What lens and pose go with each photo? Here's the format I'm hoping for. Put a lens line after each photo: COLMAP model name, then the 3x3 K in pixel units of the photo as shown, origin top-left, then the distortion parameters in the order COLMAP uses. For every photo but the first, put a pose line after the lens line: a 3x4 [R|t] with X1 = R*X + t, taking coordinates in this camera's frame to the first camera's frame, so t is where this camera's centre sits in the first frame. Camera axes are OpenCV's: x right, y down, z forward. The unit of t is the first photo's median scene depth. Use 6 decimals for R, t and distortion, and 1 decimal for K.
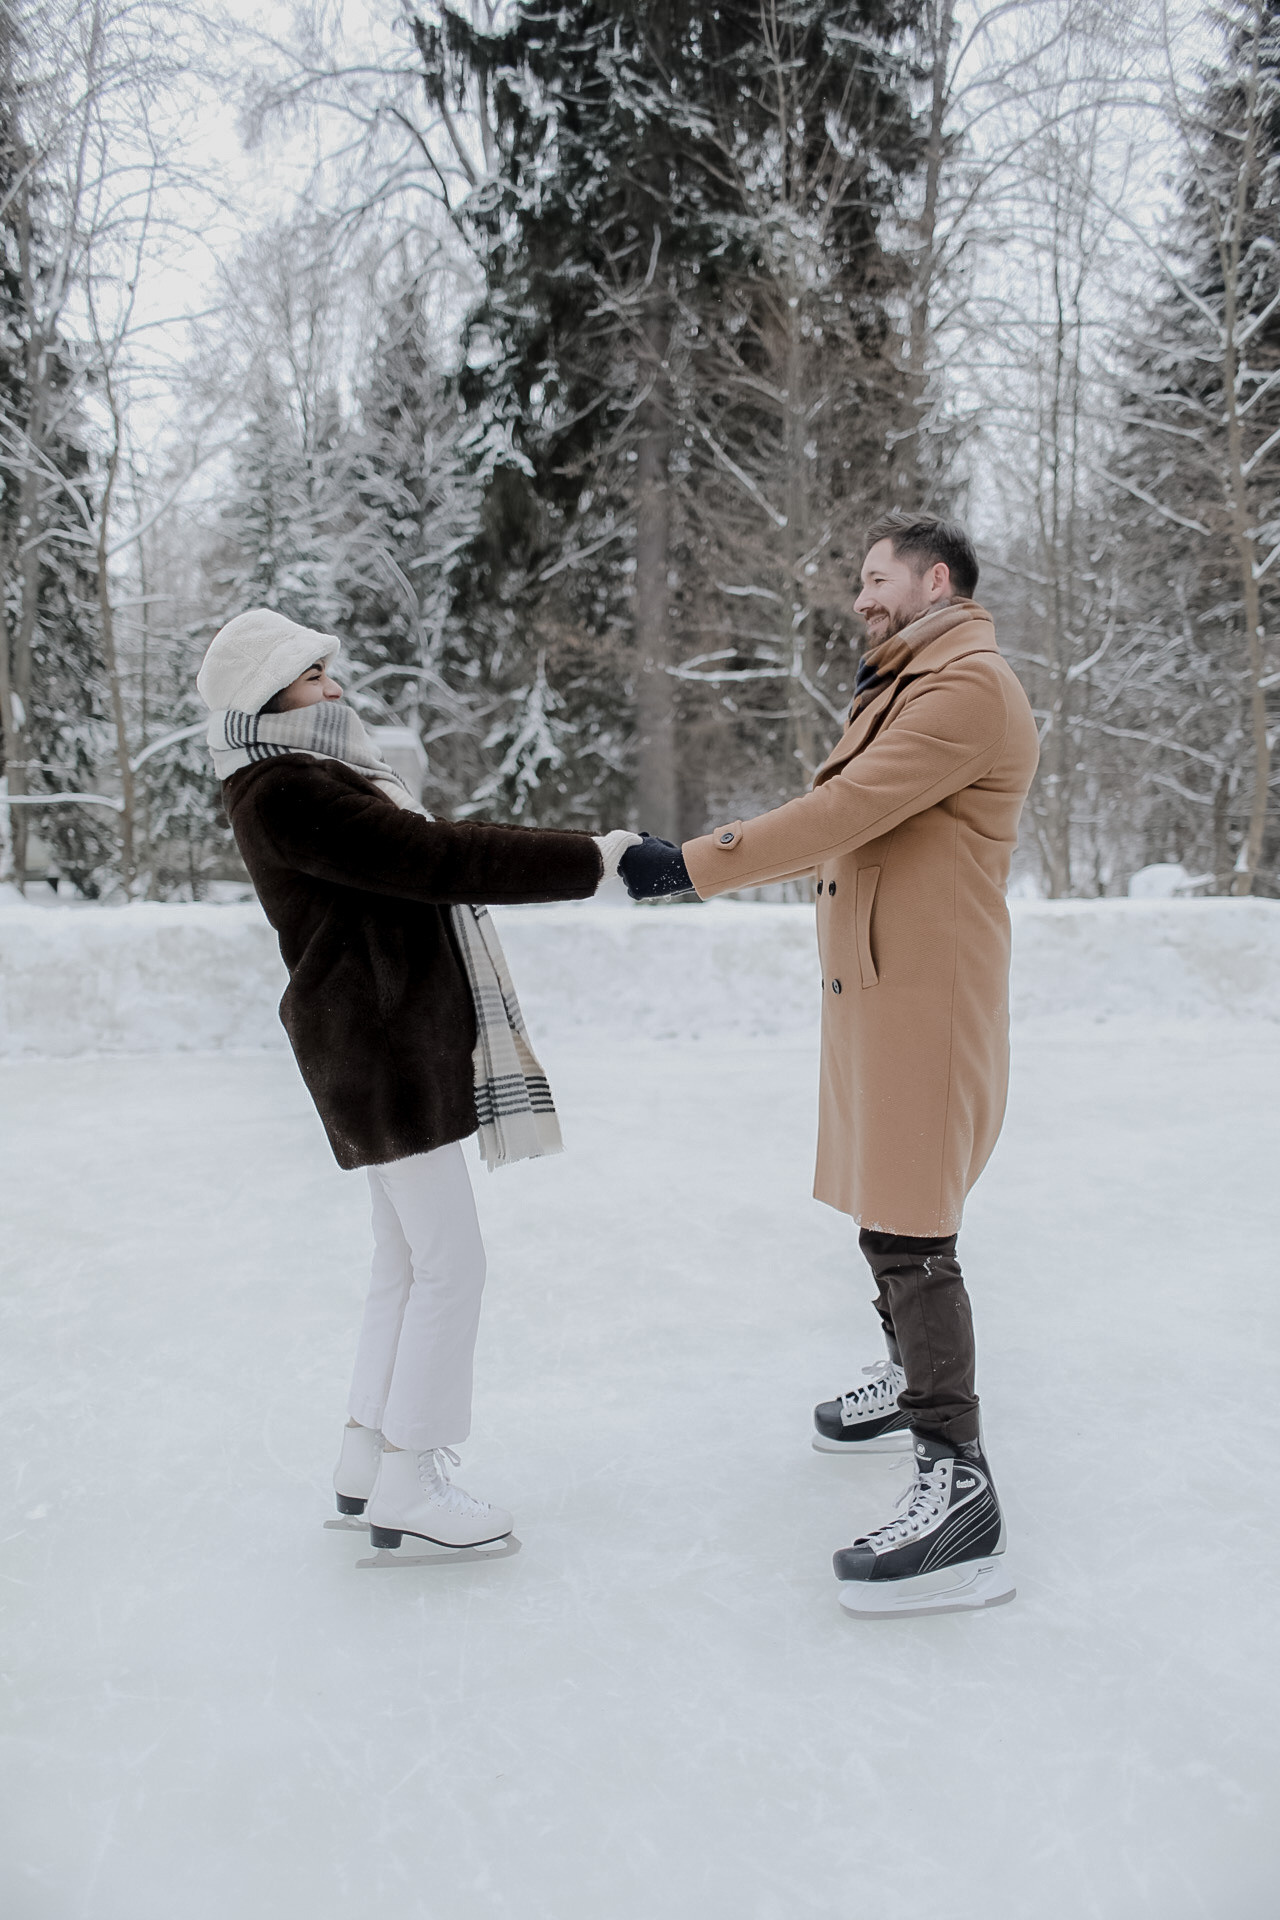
lens RADIAL K [[1524.5, 0, 640.0], [0, 1524.5, 960.0], [0, 0, 1]] dist [-0.111185, 0.136042]
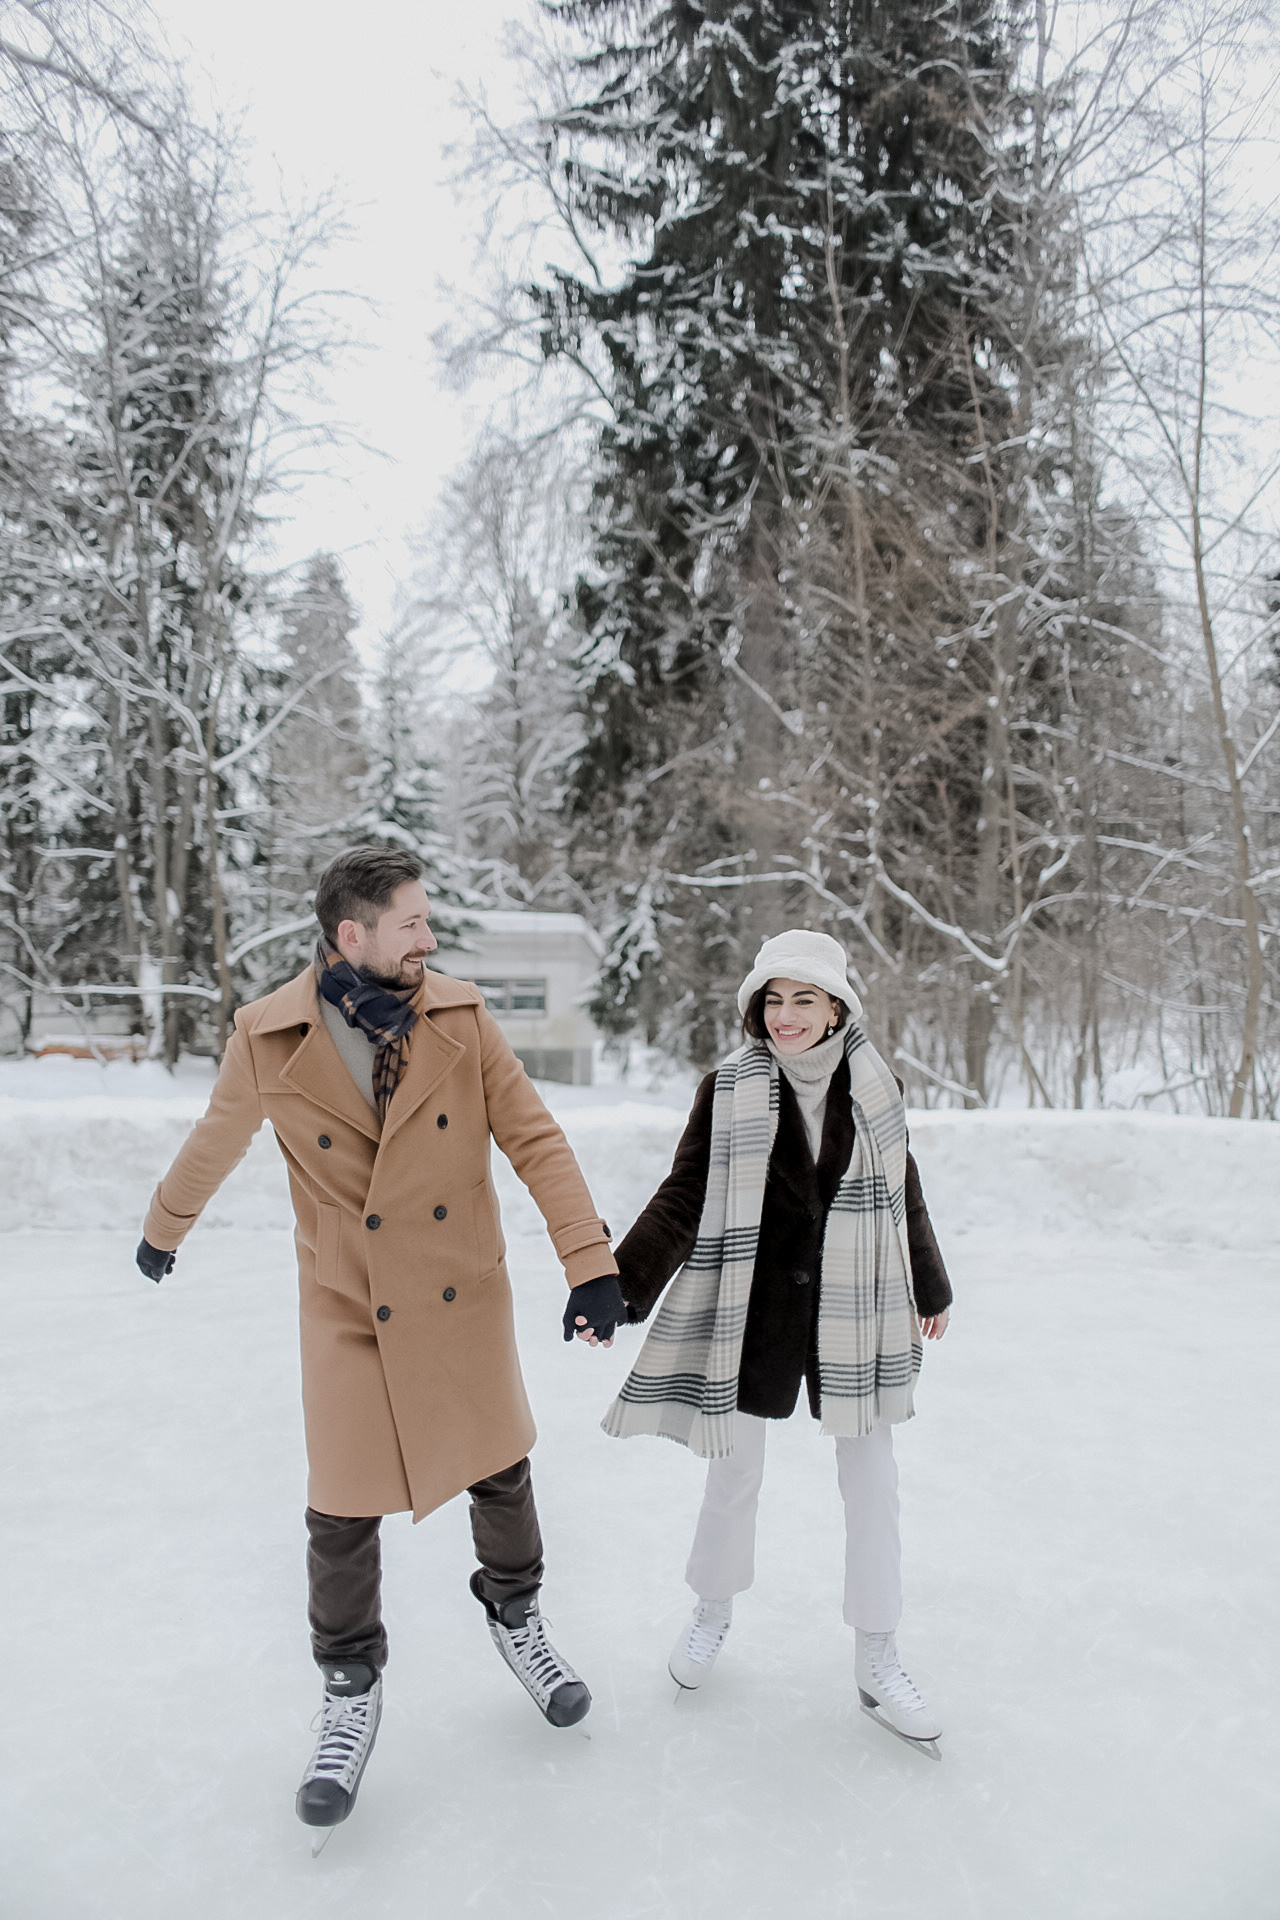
lens RADIAL K [[1531.3, 0, 640.0], [0, 1531.3, 960.0], [0, 0, 1]] dist [-0.108197, 0.139161]
pose [[0.982099, 0.001313, -0.188360, 0.134669], [-0.022540, 0.993610, -0.110598, -0.010858], [0.187011, 0.112864, 0.975853, -0.021017]]
